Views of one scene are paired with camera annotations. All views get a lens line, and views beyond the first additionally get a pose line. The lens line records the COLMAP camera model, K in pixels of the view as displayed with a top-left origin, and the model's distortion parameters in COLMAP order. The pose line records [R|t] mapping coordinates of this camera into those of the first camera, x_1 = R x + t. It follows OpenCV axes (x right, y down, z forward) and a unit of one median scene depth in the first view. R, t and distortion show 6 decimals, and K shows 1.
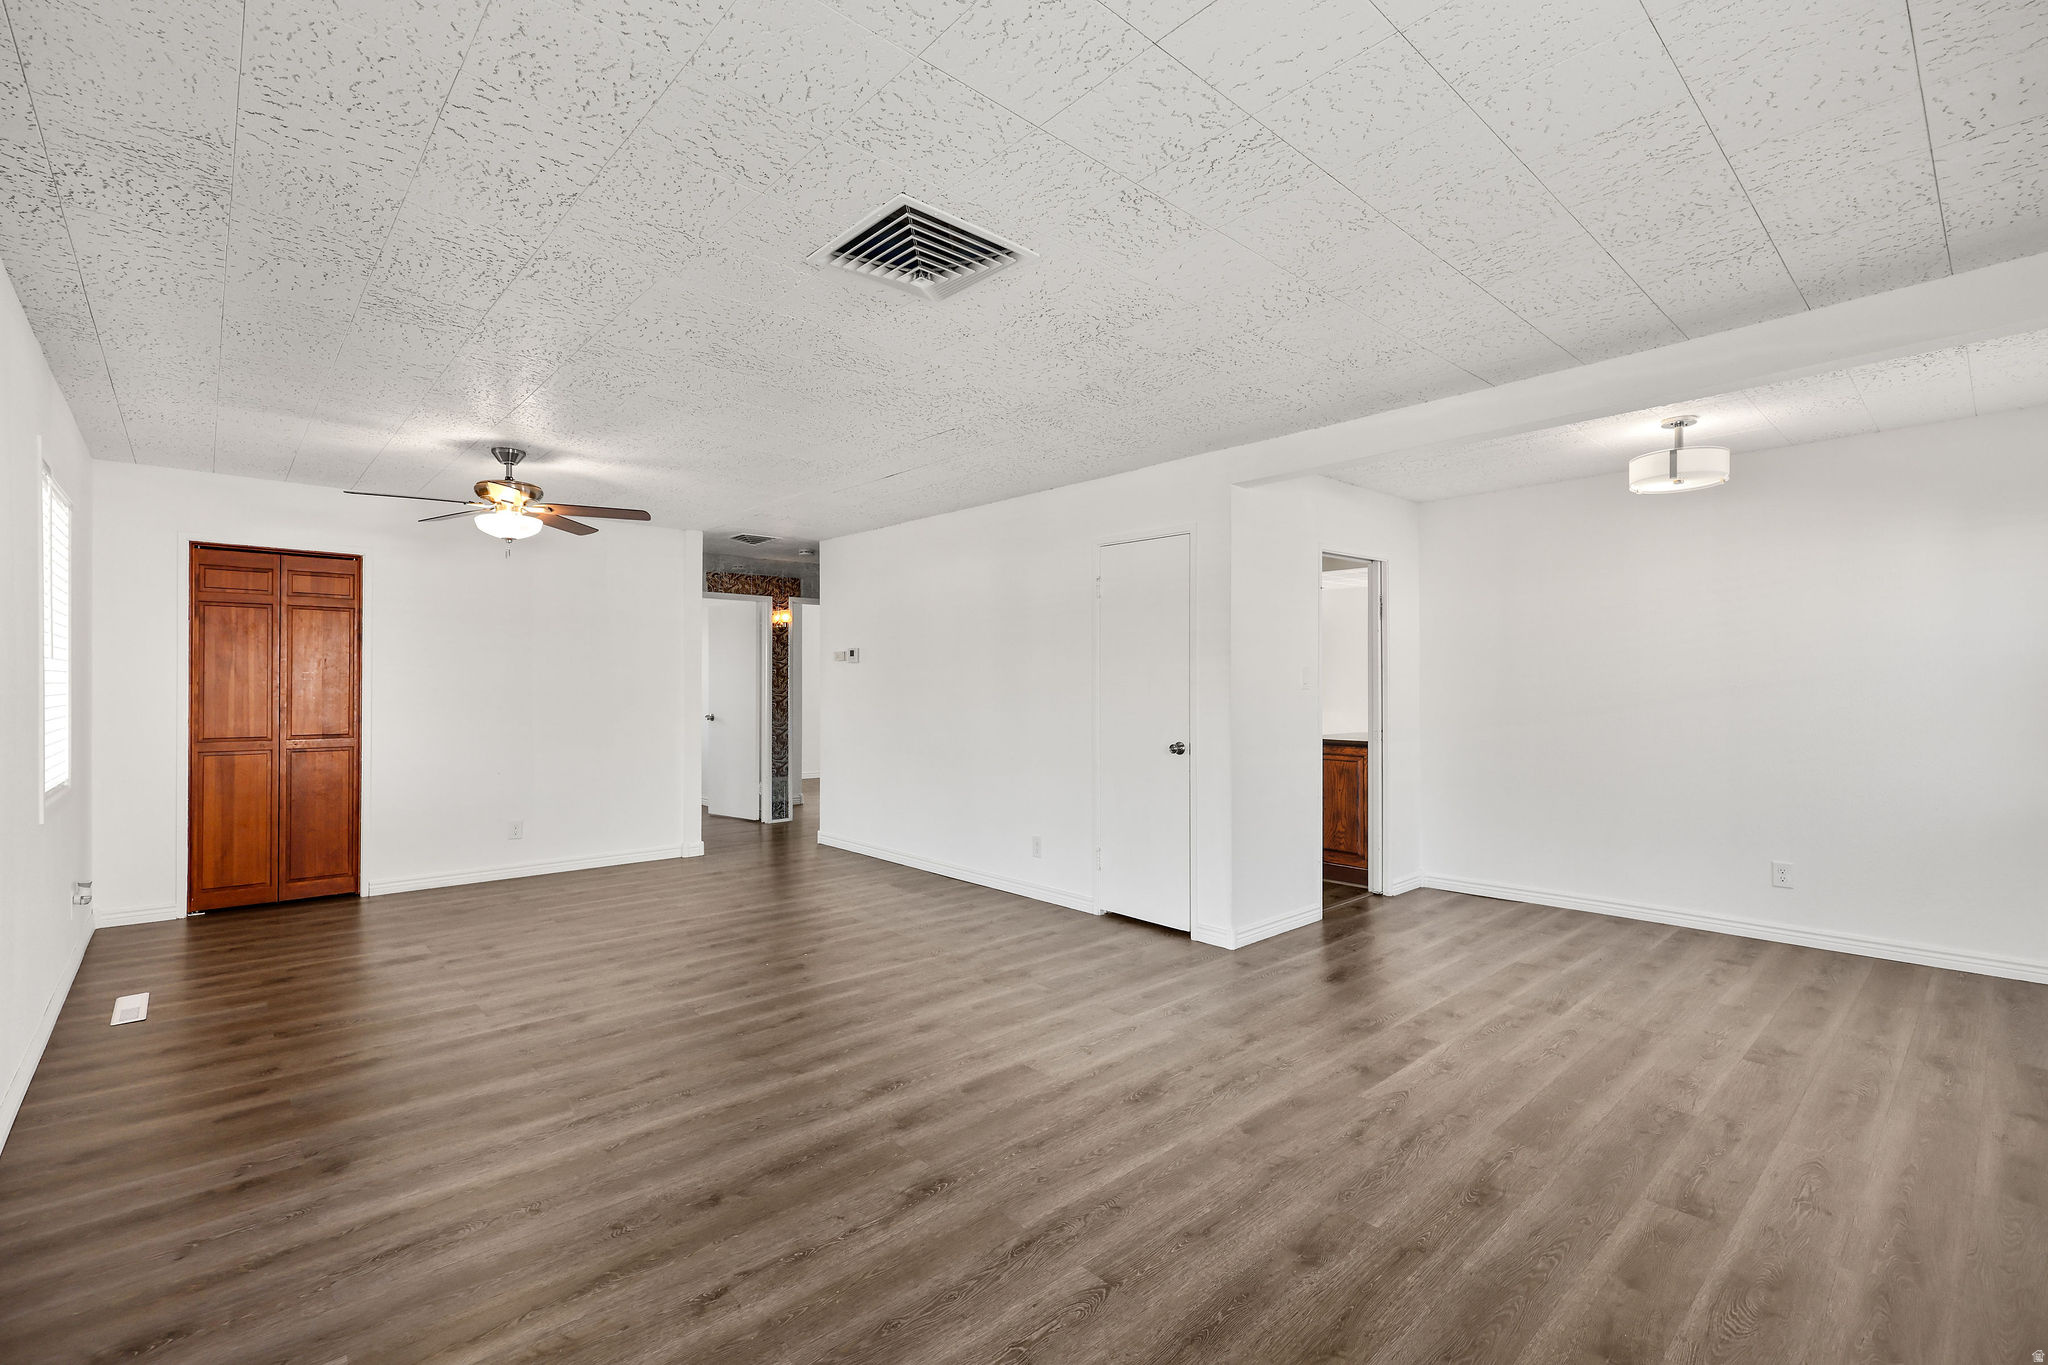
lens RADIAL K [[907.7, 0, 1012.9], [0, 907.7, 684.6], [0, 0, 1]] dist [-0.001980, 0.000891]
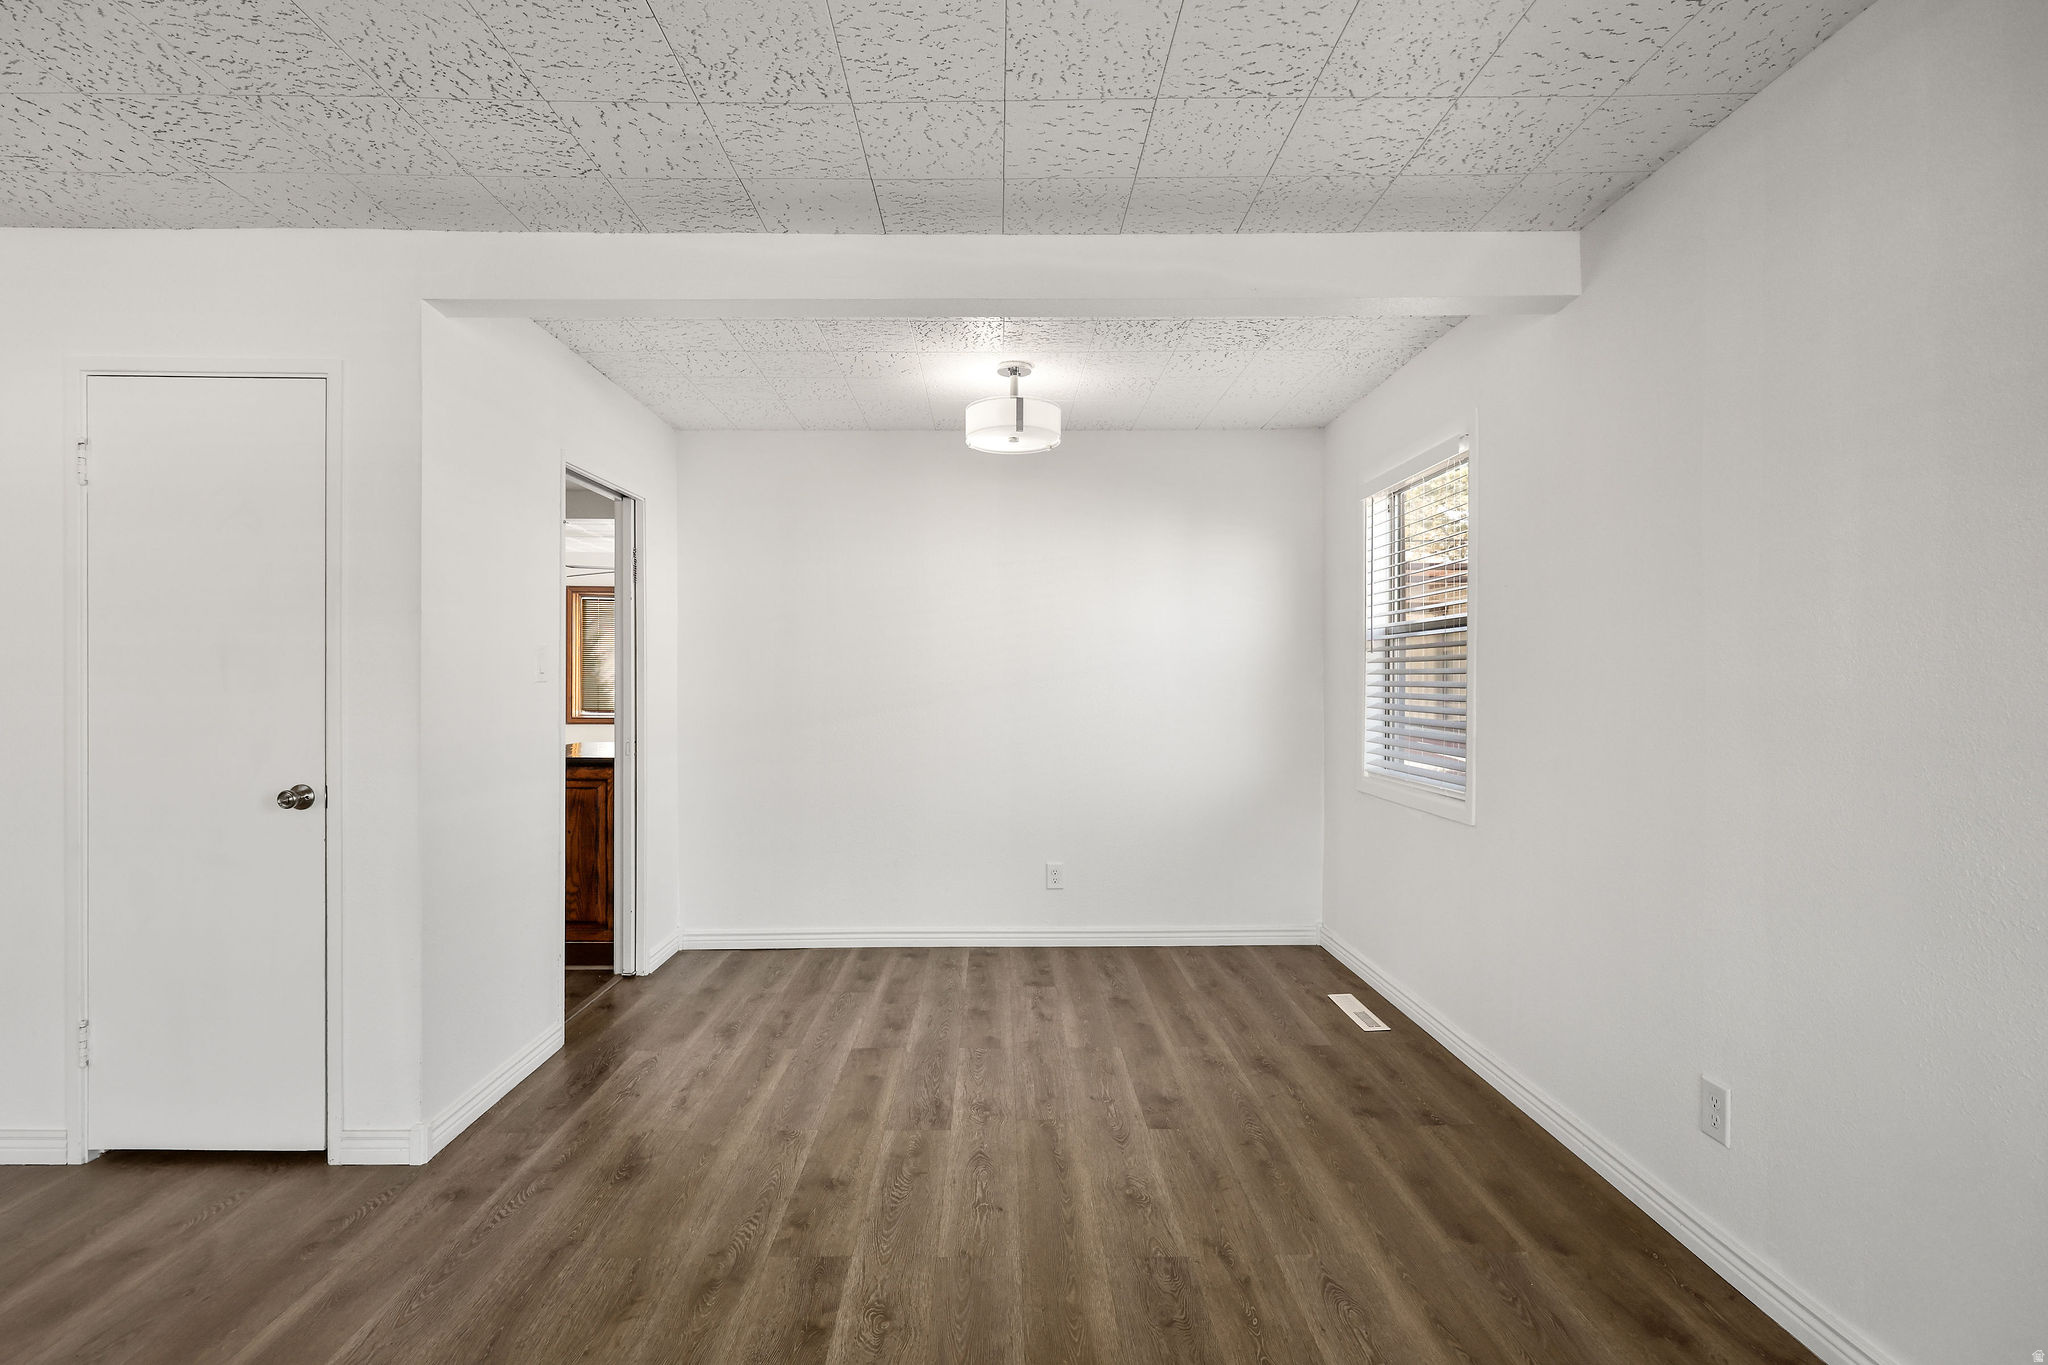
lens RADIAL K [[998.6, 0, 1021.9], [0, 998.6, 688.8], [0, 0, 1]] dist [0.001980, -0.001666]
pose [[0.657798, -0.002475, 0.753191, 0.030085], [-0.005740, 0.999949, 0.008299, 0.002462], [-0.753173, -0.009782, 0.657750, 0.358996]]
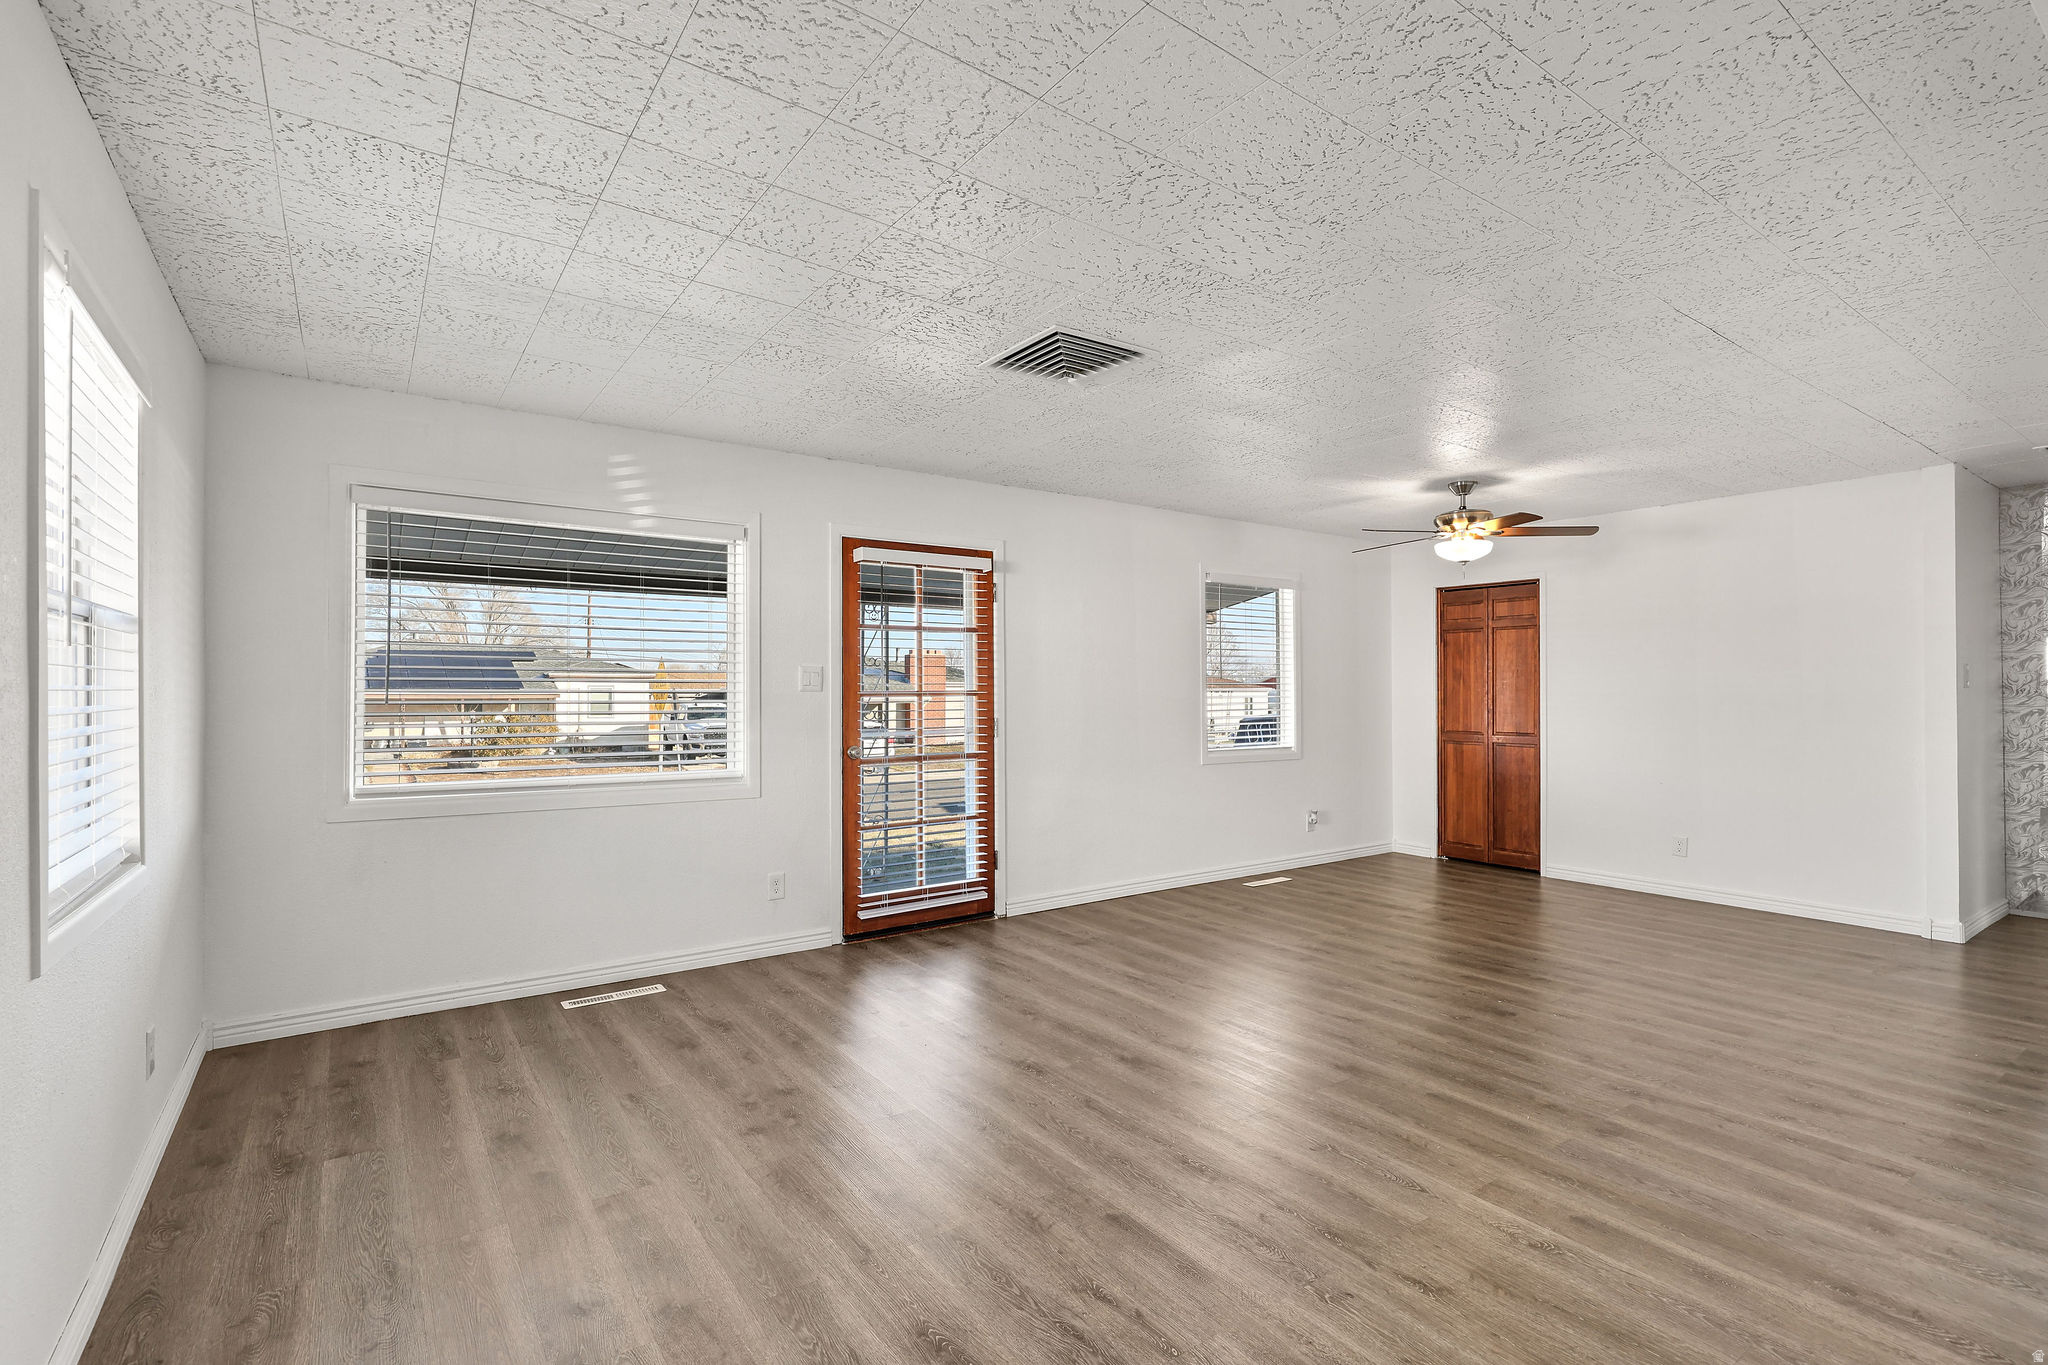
lens RADIAL K [[946.6, 0, 1018.7], [0, 946.6, 687.0], [0, 0, 1]] dist [0.004310, -0.000651]
pose [[-0.120273, -0.004260, -0.992732, 0.710010], [0.002272, 0.999987, -0.004566, -0.001353], [0.992738, -0.002805, -0.120262, 0.627035]]
